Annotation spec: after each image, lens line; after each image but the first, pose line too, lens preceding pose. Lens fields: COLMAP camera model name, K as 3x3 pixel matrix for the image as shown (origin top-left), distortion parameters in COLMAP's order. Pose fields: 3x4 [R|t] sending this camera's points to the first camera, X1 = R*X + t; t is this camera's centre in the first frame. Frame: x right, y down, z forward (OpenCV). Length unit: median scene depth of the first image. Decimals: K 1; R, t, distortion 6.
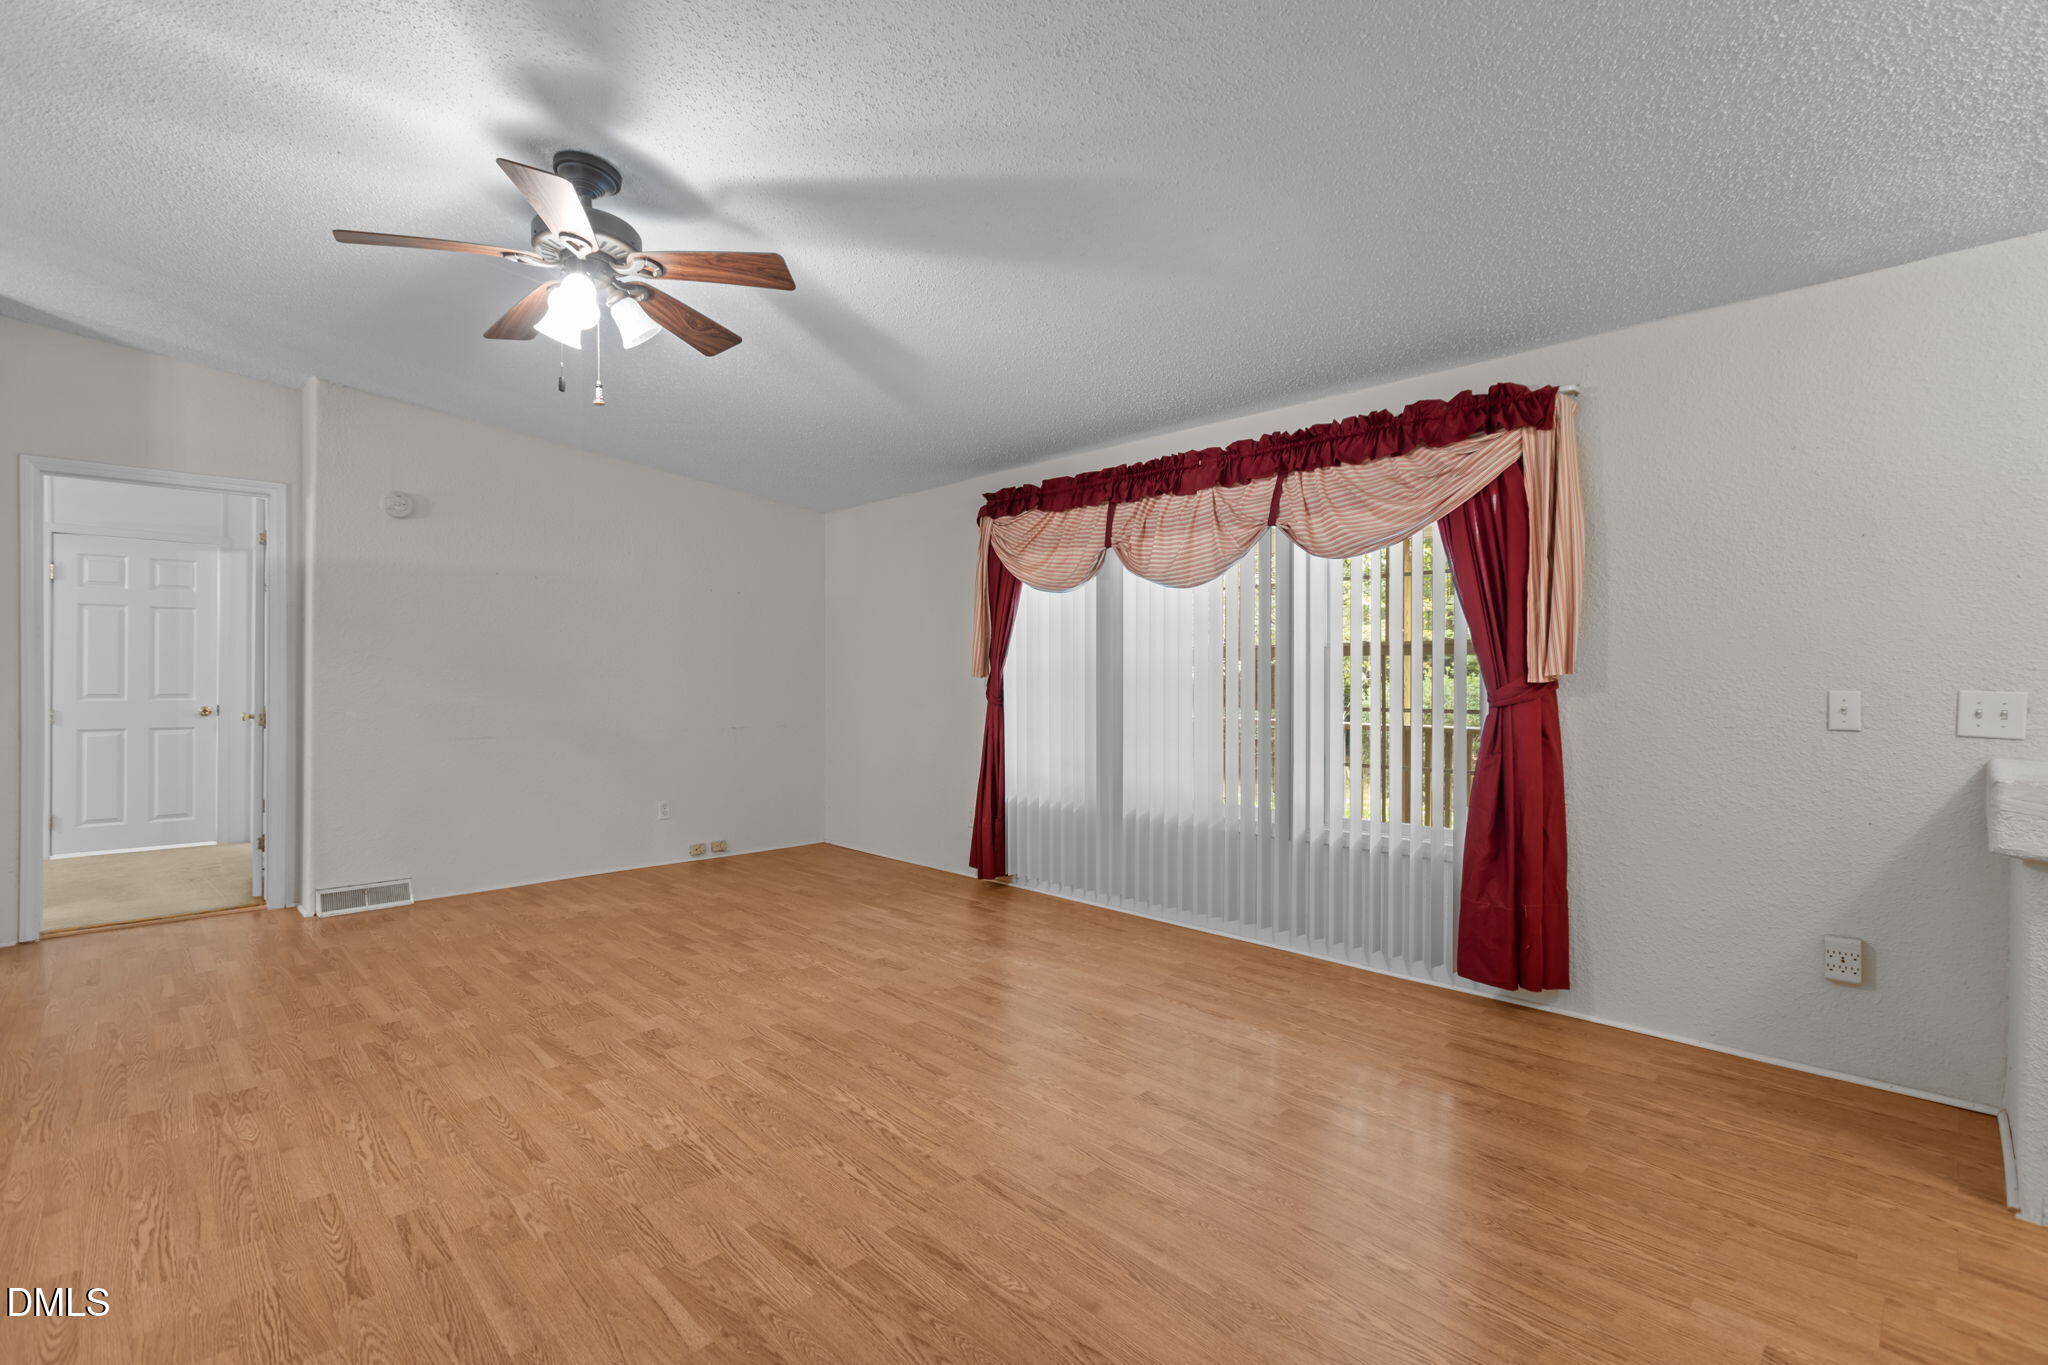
lens RADIAL K [[914.9, 0, 1012.4], [0, 914.9, 671.7], [0, 0, 1]] dist [0.005031, -0.000086]
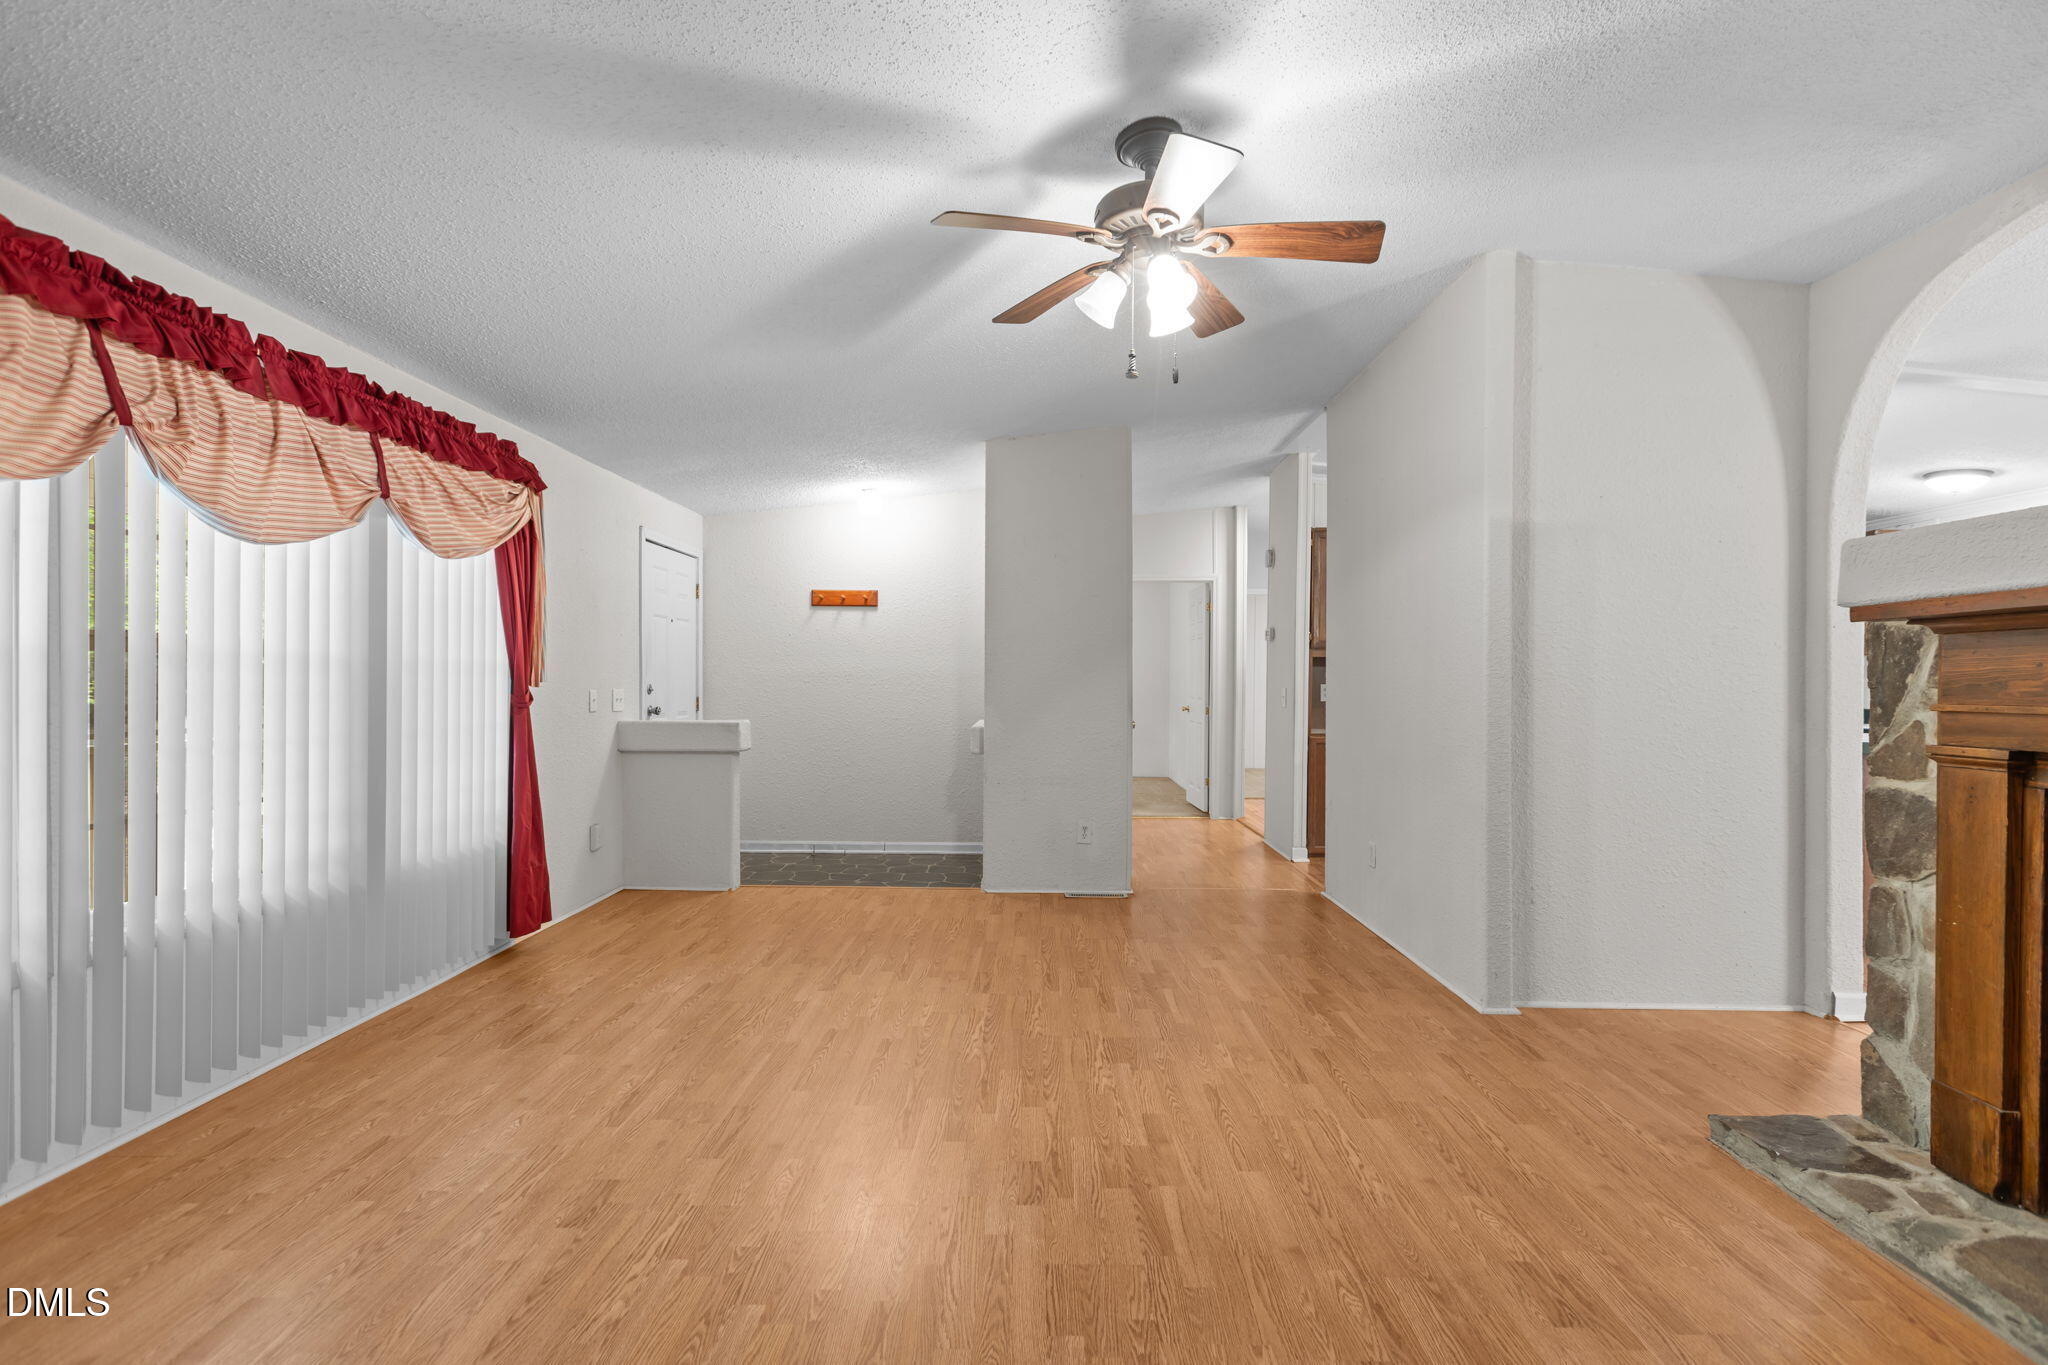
lens RADIAL K [[914.9, 0, 1044.7], [0, 914.9, 700.4], [0, 0, 1]] dist [0.005031, -0.000086]
pose [[-0.721407, -0.014073, 0.692368, -0.890462], [-0.004907, 0.999872, 0.015211, 0.006255], [-0.692494, 0.007576, -0.721384, 1.514284]]
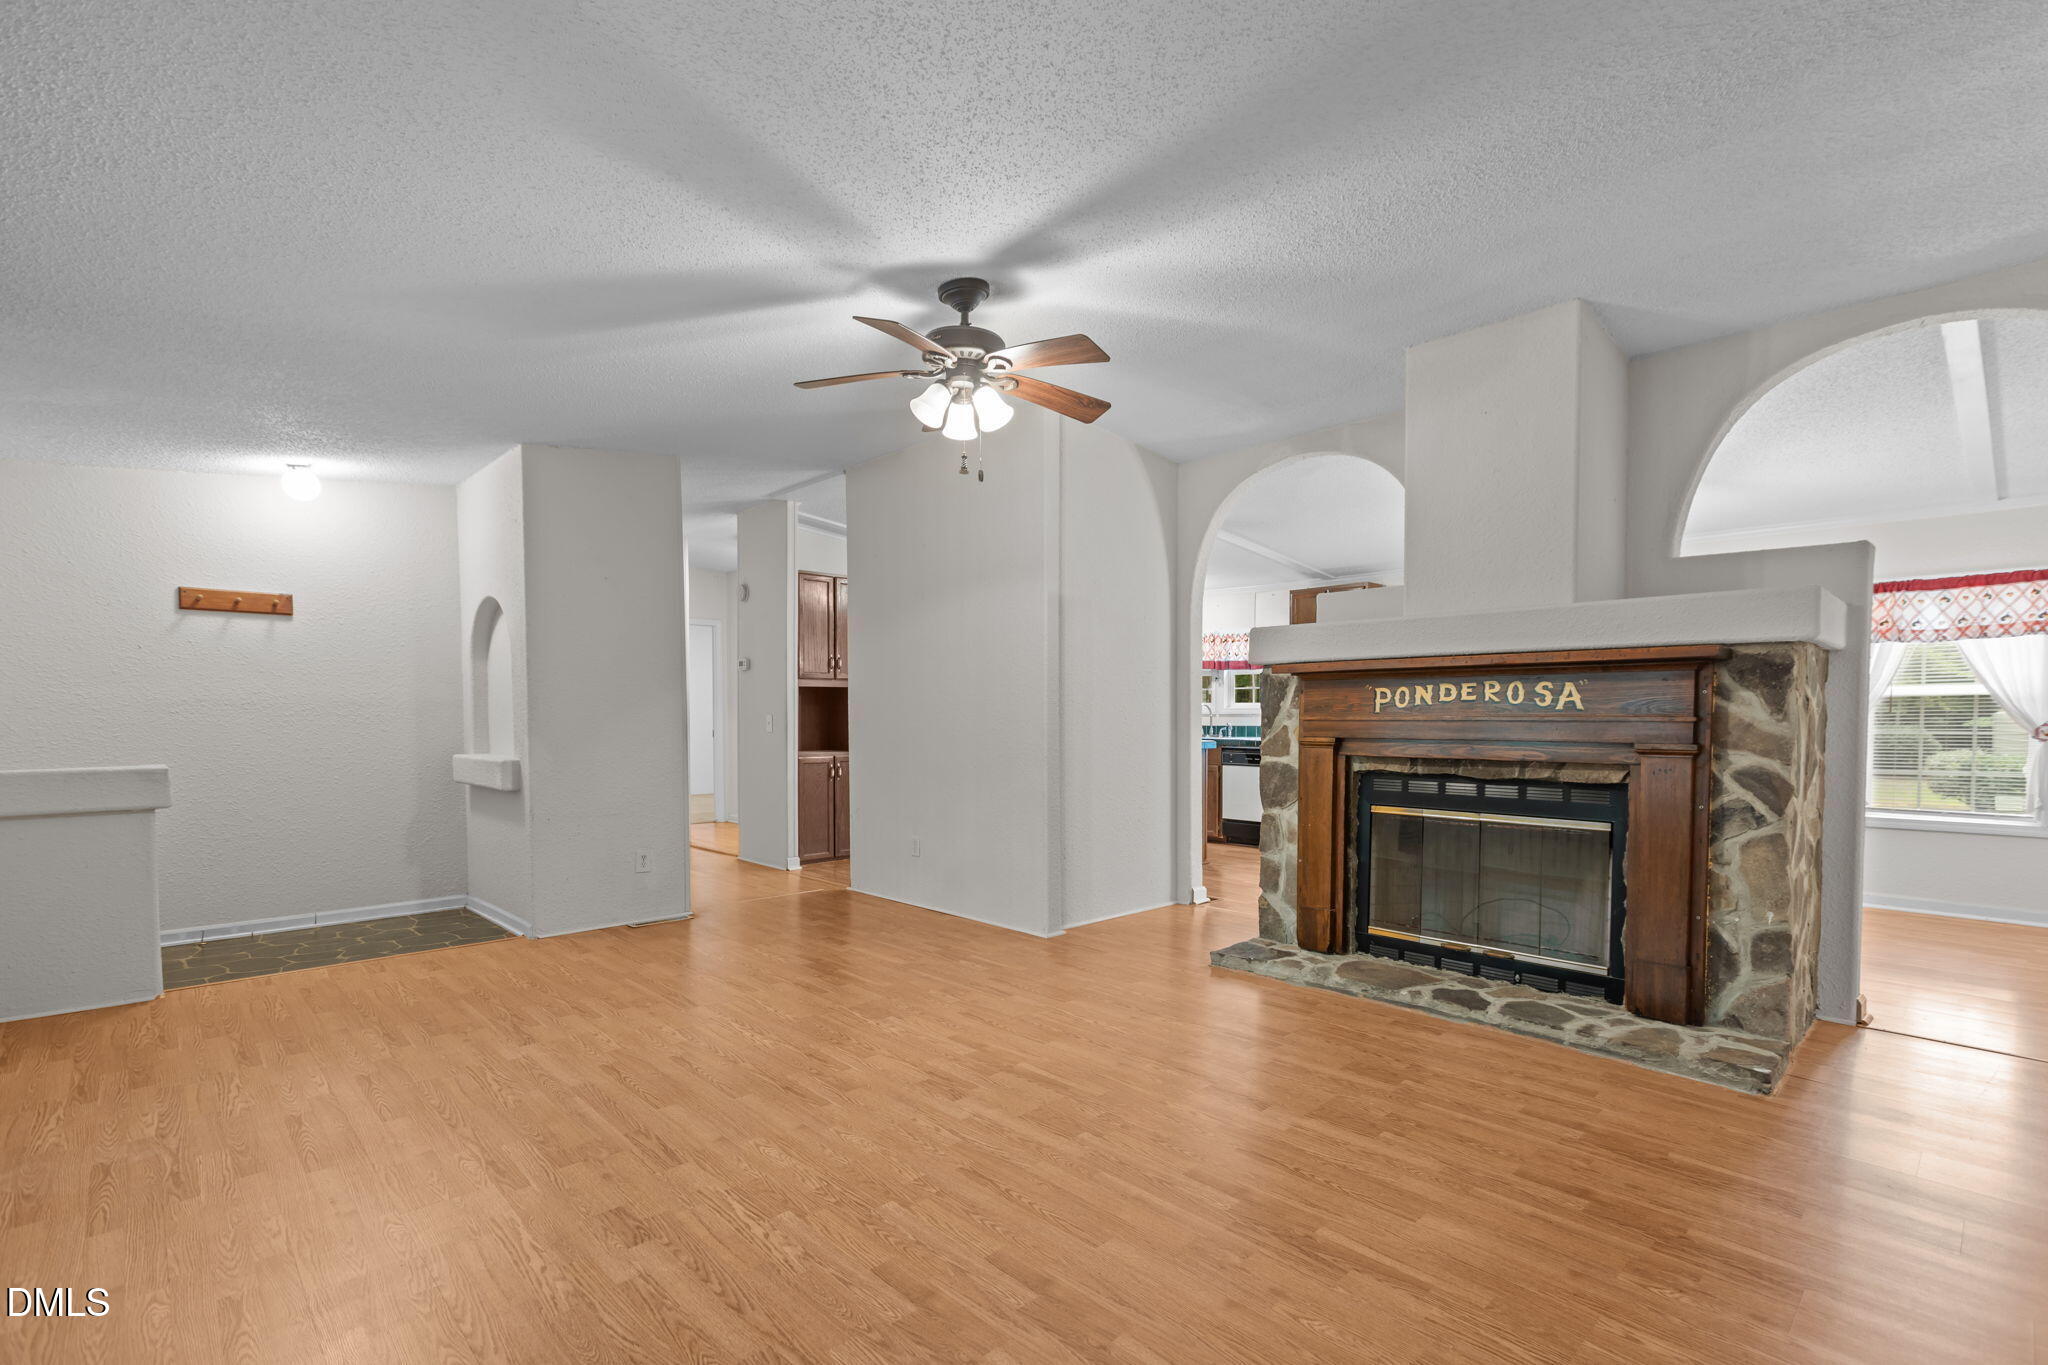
lens RADIAL K [[914.9, 0, 1024.3], [0, 914.9, 773.6], [0, 0, 1]] dist [0.005031, -0.000086]
pose [[-0.999970, 0.006417, 0.004407, -0.475324], [0.006690, 0.997865, 0.064971, 0.009805], [-0.003981, 0.064999, -0.997877, 1.930628]]
